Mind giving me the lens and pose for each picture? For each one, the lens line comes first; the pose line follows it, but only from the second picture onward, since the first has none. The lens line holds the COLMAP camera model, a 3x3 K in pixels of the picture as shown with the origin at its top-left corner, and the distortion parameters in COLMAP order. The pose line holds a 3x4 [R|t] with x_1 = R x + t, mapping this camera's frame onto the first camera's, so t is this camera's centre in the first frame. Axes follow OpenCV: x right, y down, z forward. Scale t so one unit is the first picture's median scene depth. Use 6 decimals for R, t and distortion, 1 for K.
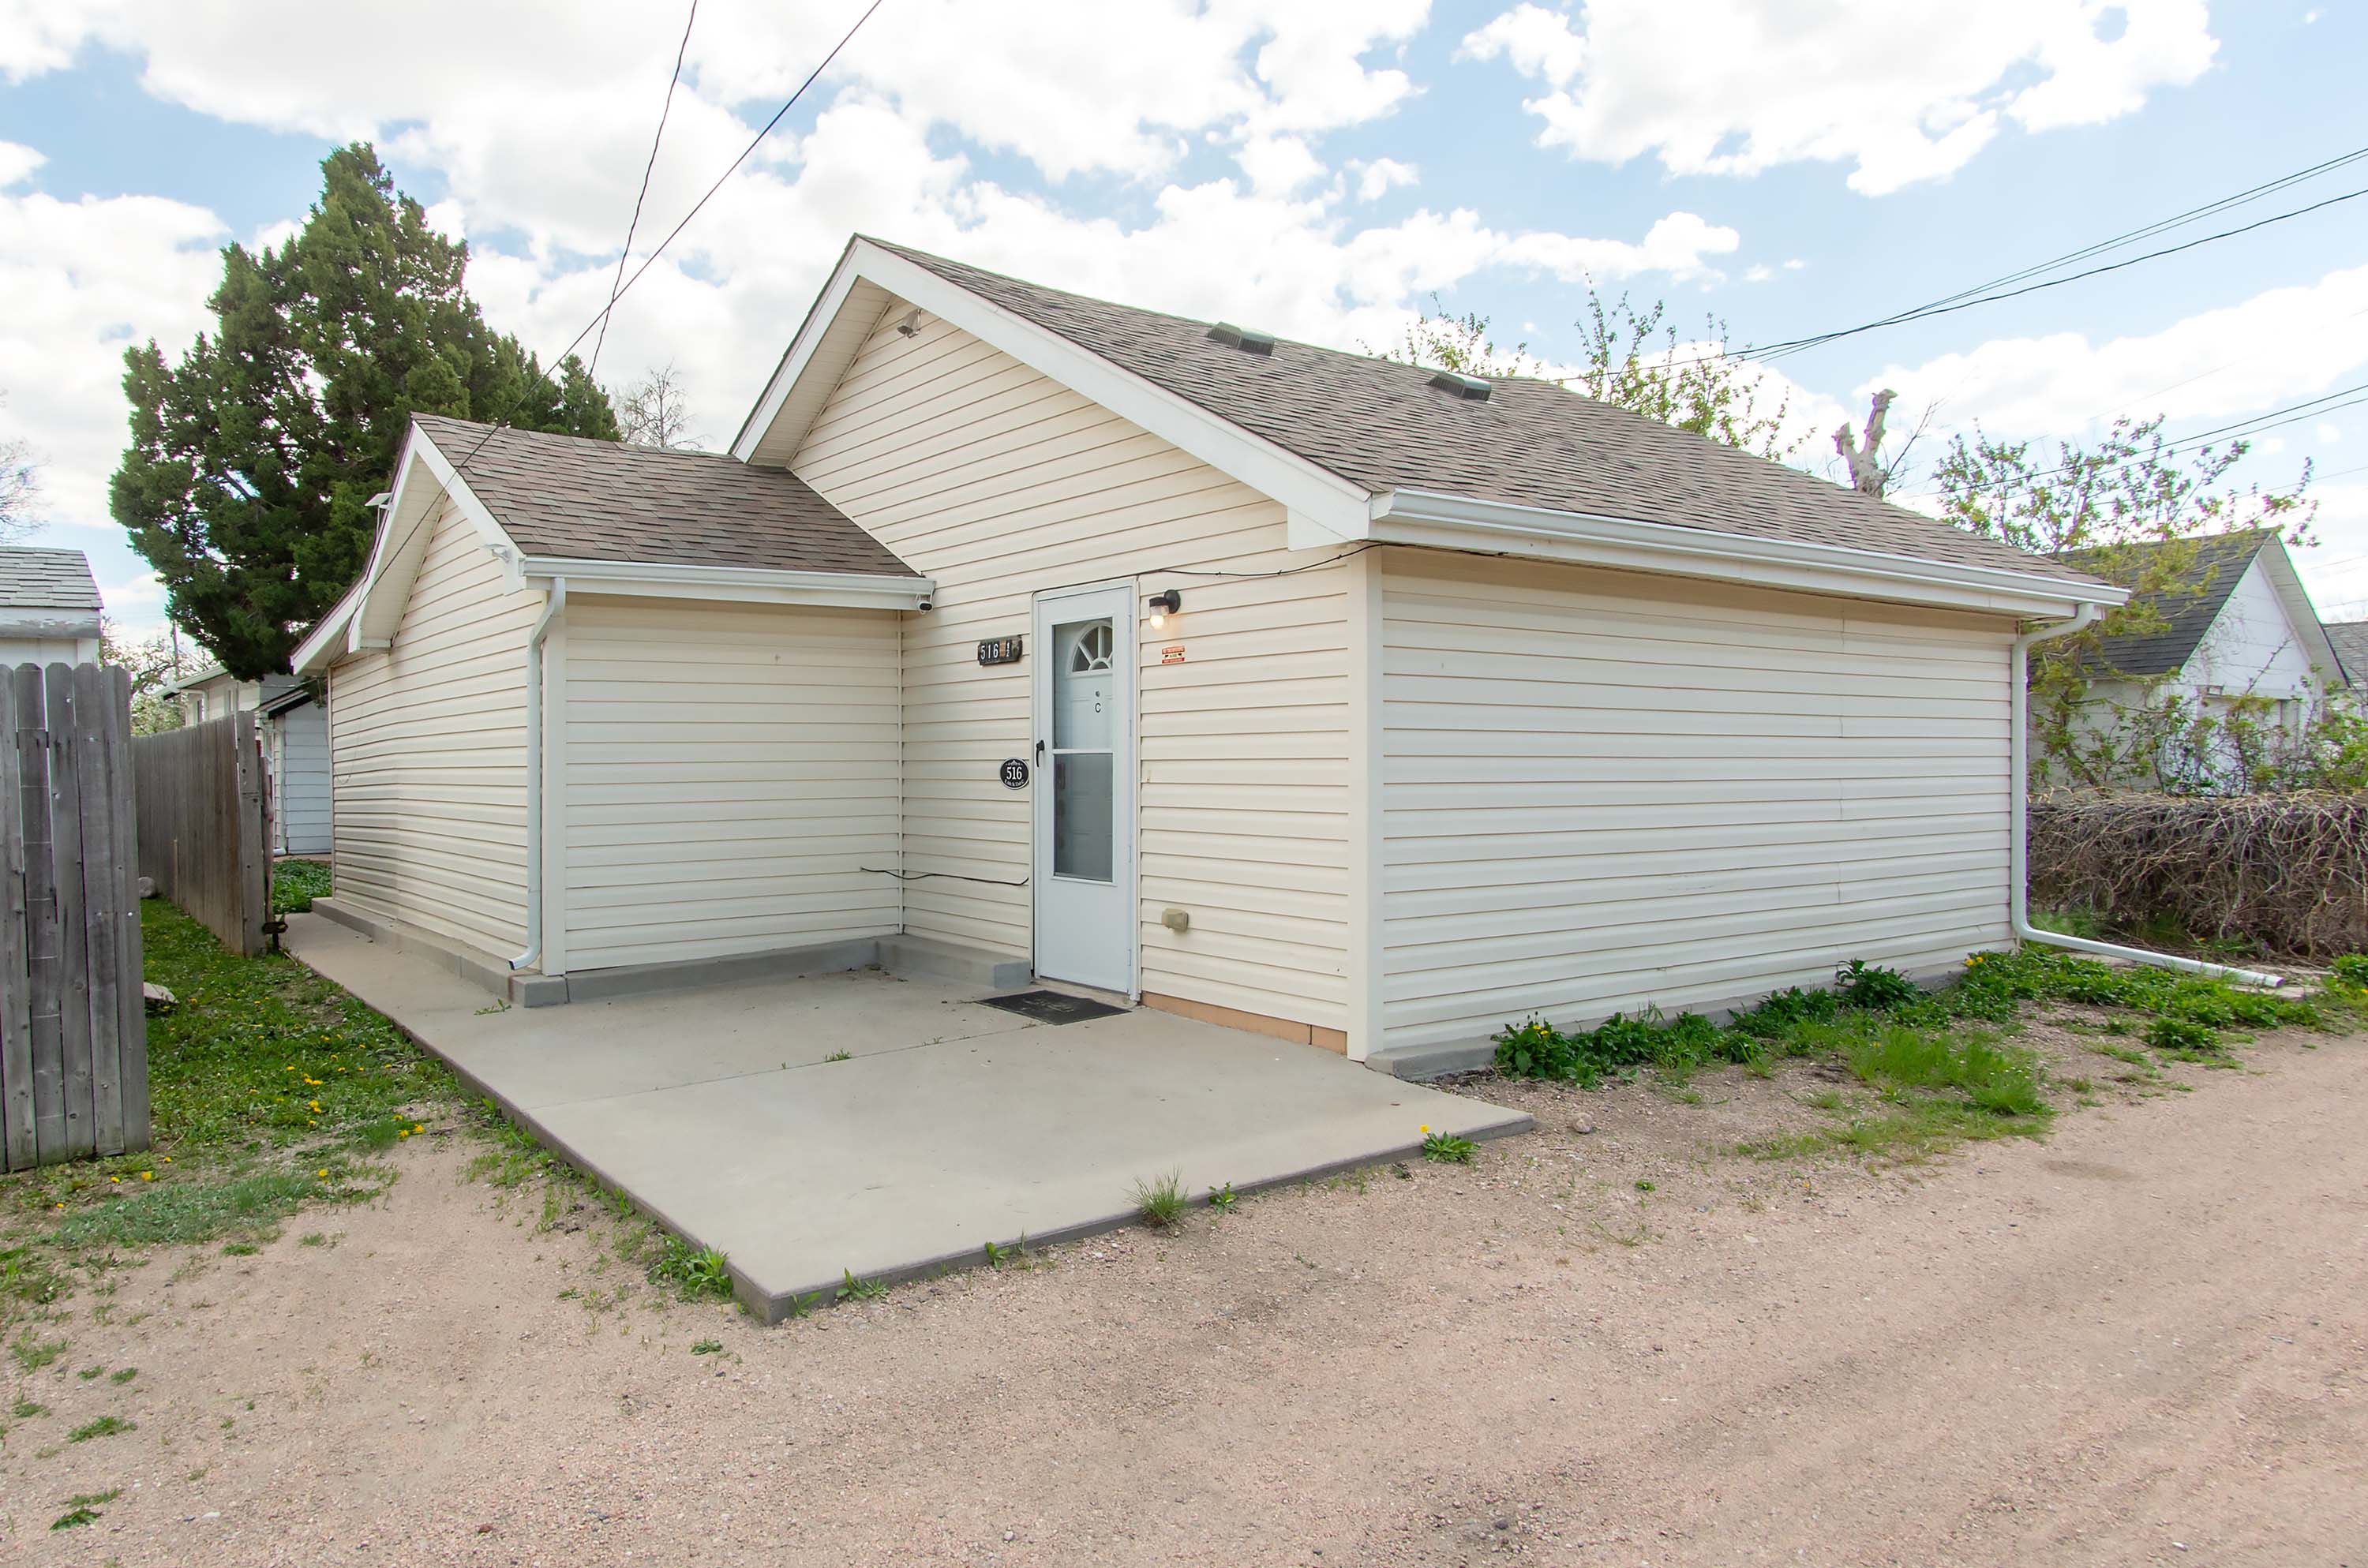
lens RADIAL K [[1594.1, 0, 1184.0], [0, 1594.1, 784.0], [0, 0, 1]] dist [-0.000898, -0.005150]
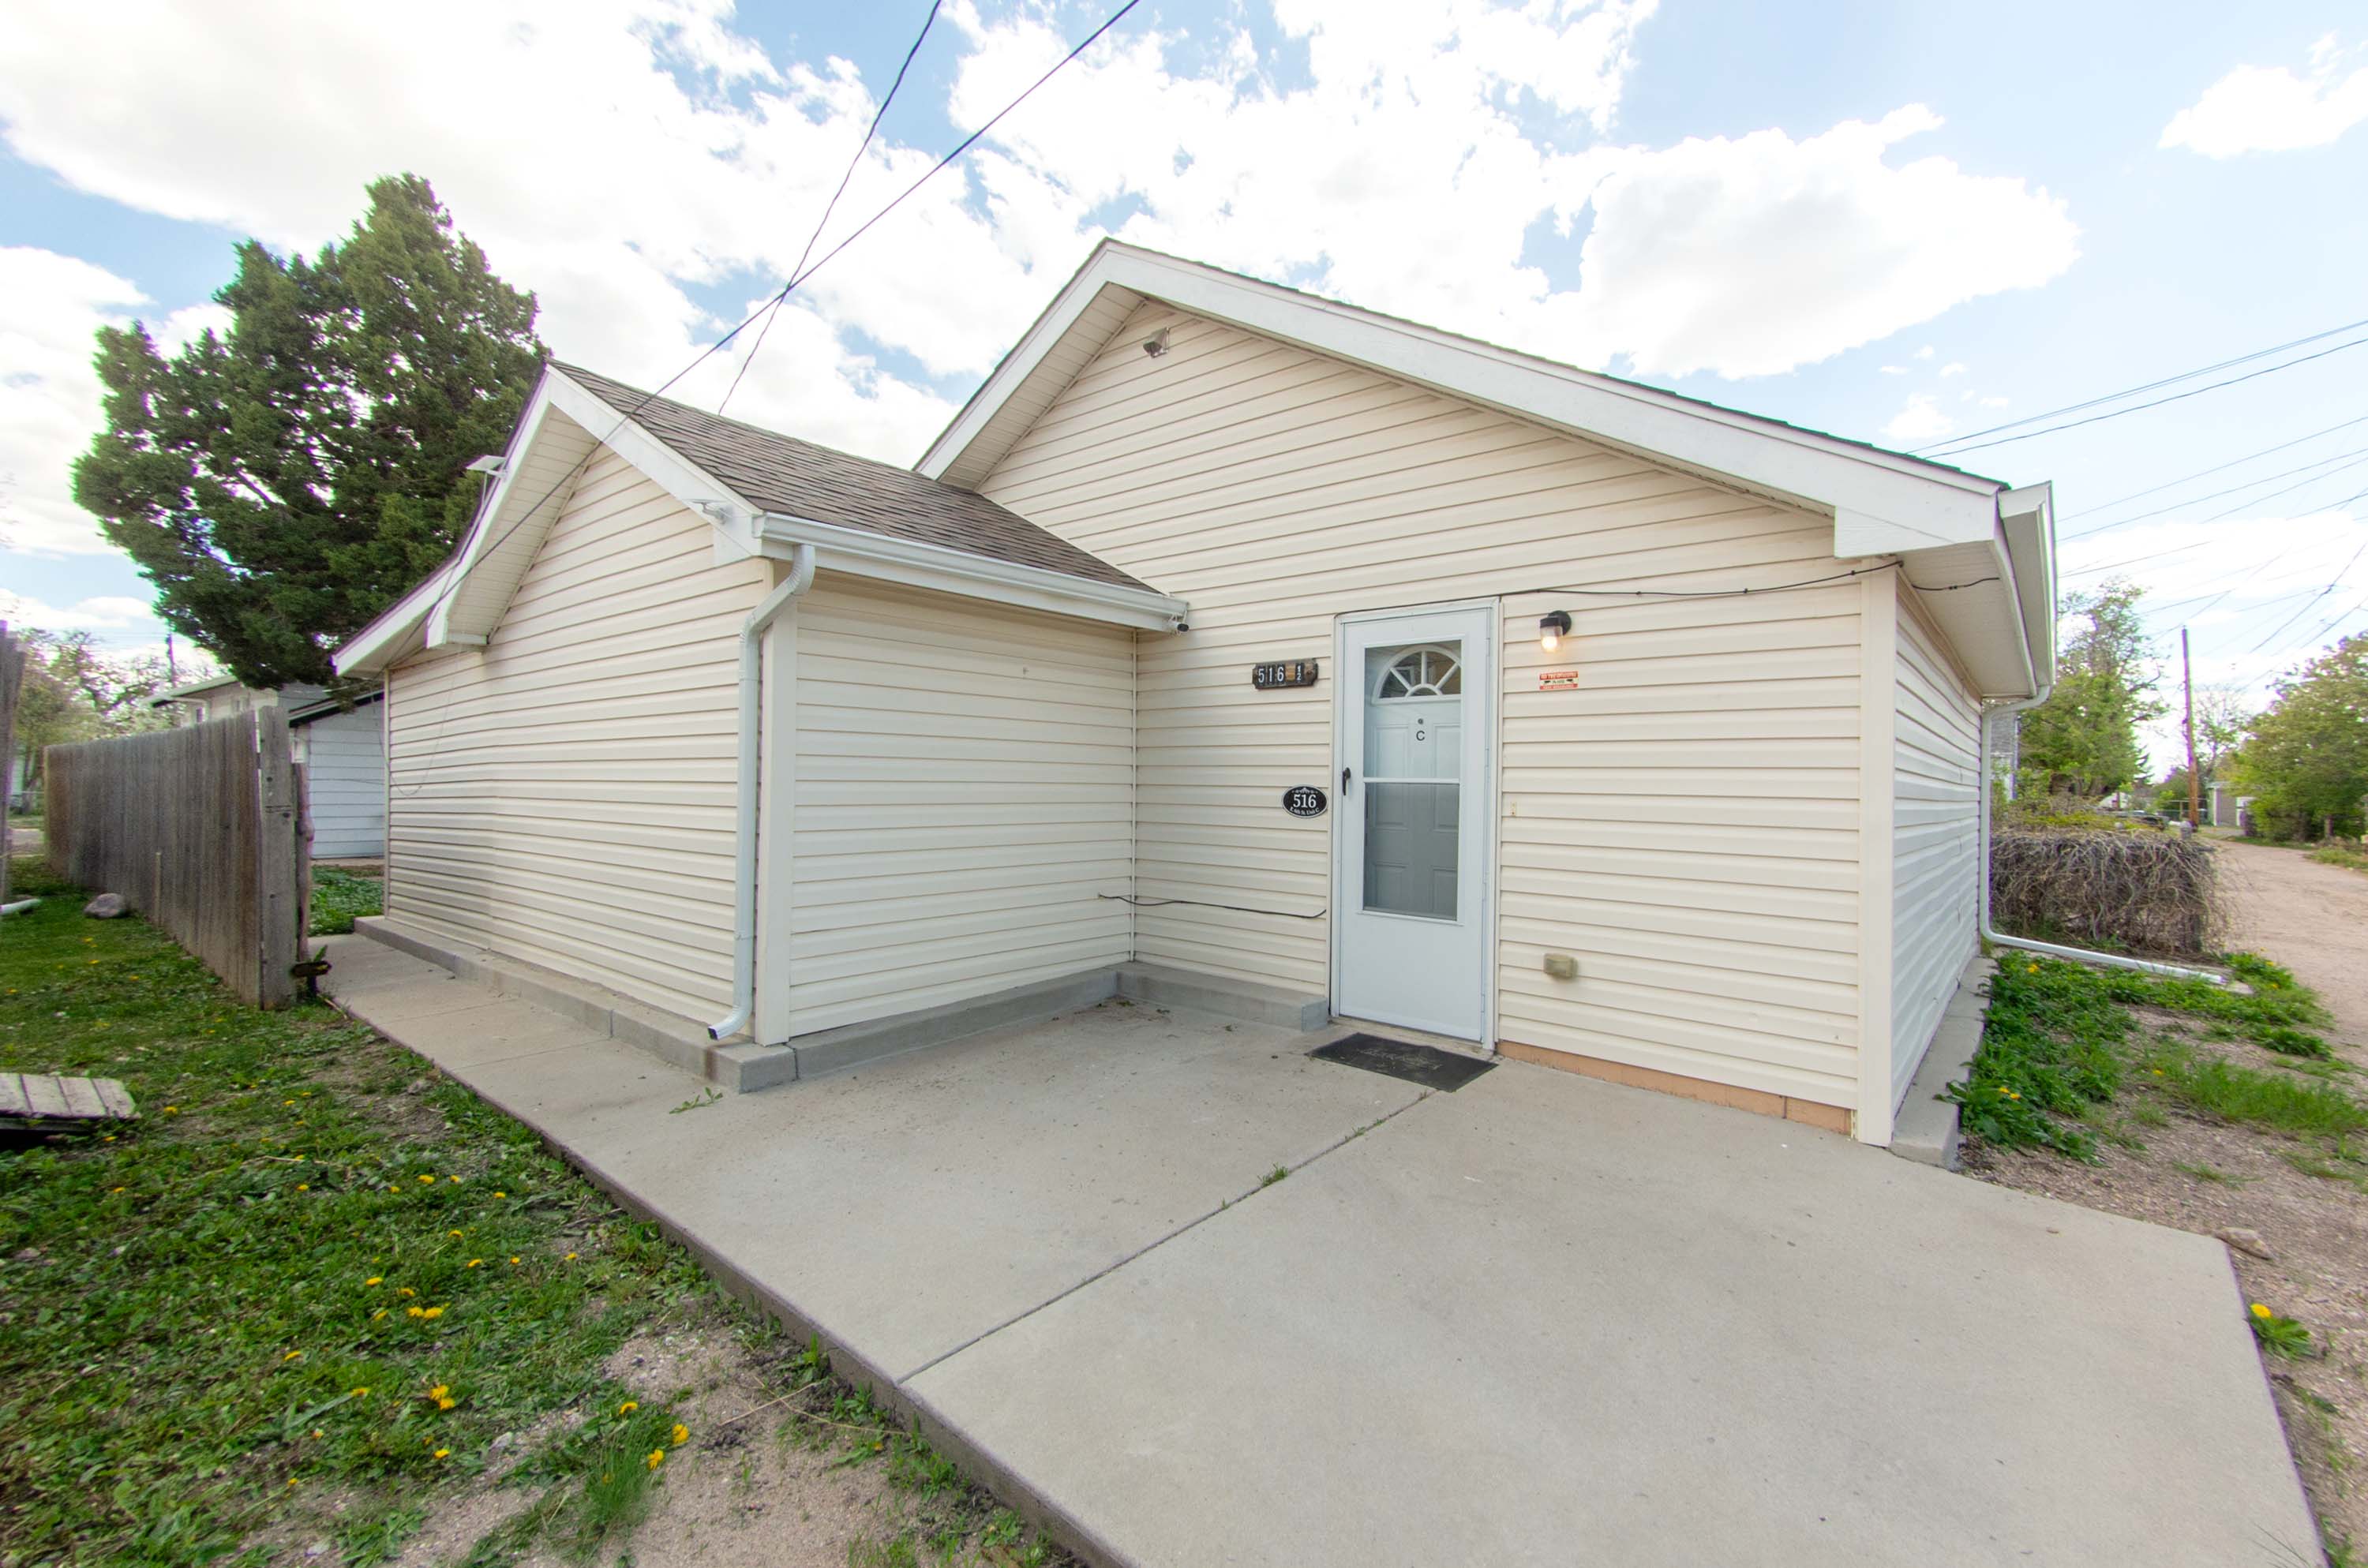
lens RADIAL K [[970.3, 0, 1307.5], [0, 970.3, 786.9], [0, 0, 1]] dist [0.026180, 0.000685]
pose [[0.960043, 0.020390, 0.279109, -0.241469], [-0.016936, 0.999747, -0.014780, -0.006114], [-0.279339, 0.009462, 0.960146, 0.391317]]
